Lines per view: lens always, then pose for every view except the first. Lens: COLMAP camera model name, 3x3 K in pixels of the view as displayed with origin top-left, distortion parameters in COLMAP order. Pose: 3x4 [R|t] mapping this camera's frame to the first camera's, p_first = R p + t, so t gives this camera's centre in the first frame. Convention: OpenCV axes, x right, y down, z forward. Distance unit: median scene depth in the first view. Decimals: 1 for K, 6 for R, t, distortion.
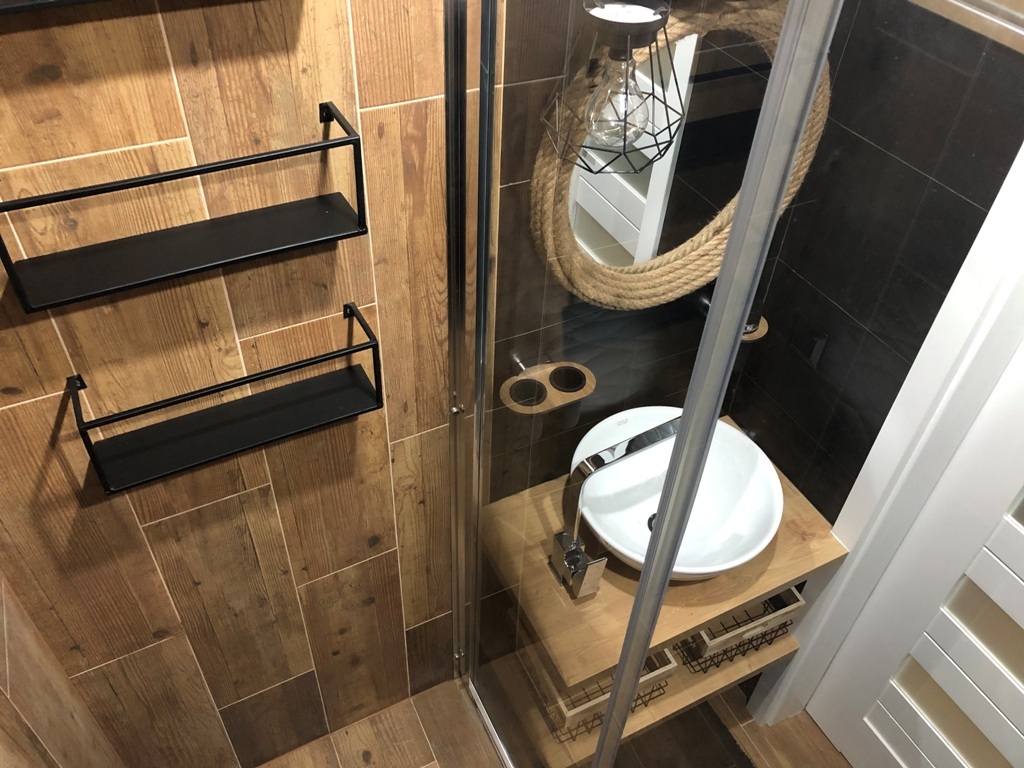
lens RADIAL K [[839.4, 0, 518.8], [0, 839.4, 381.7], [0, 0, 1]] dist [0.035305, -0.033431]
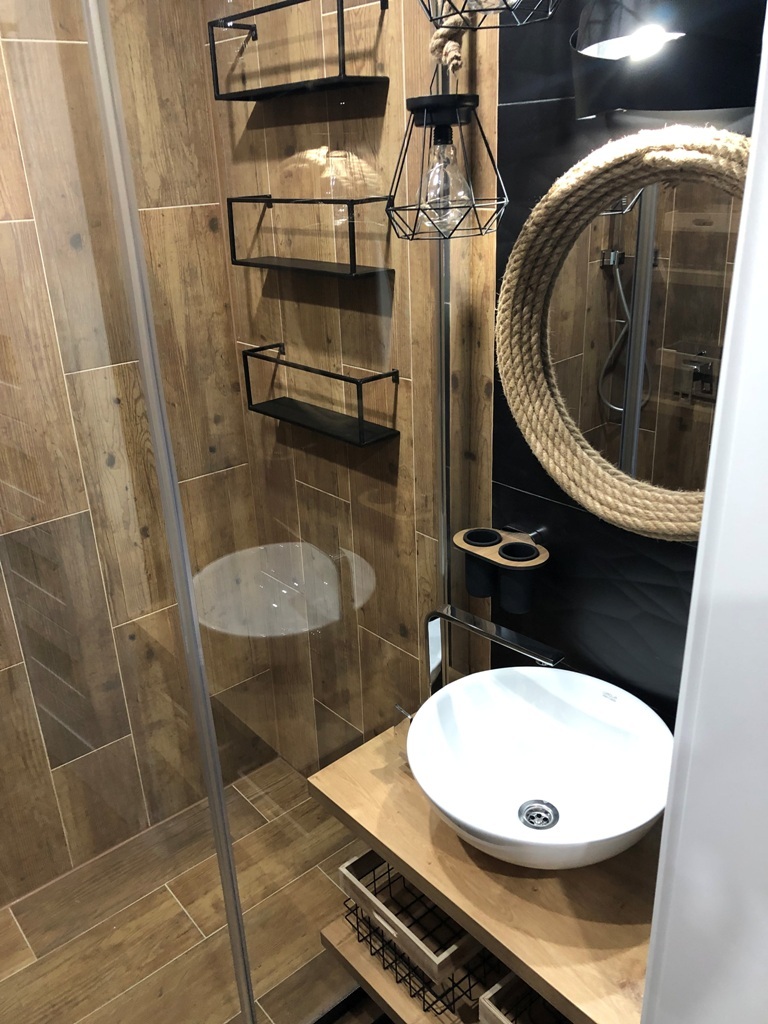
lens RADIAL K [[839.4, 0, 379.8], [0, 839.4, 508.9], [0, 0, 1]] dist [0.035305, -0.033431]
pose [[0.235512, 0.333968, -0.912688, 0.800628], [-0.625853, 0.770581, 0.120472, -0.052395], [0.743534, 0.542835, 0.390496, 0.456206]]
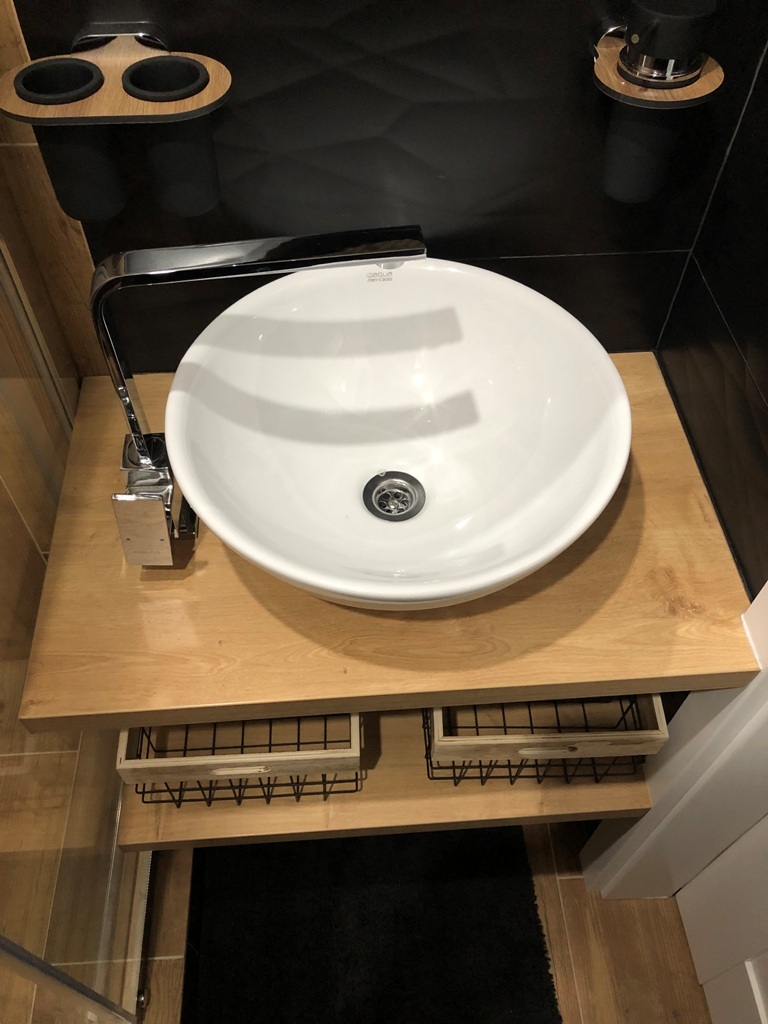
lens RADIAL K [[839.4, 0, 379.8], [0, 839.4, 508.9], [0, 0, 1]] dist [0.035305, -0.033431]
pose [[0.921290, 0.291182, -0.257755, 0.312078], [-0.250837, 0.951468, 0.178294, 0.096848], [0.297162, -0.099606, 0.949618, 0.552328]]
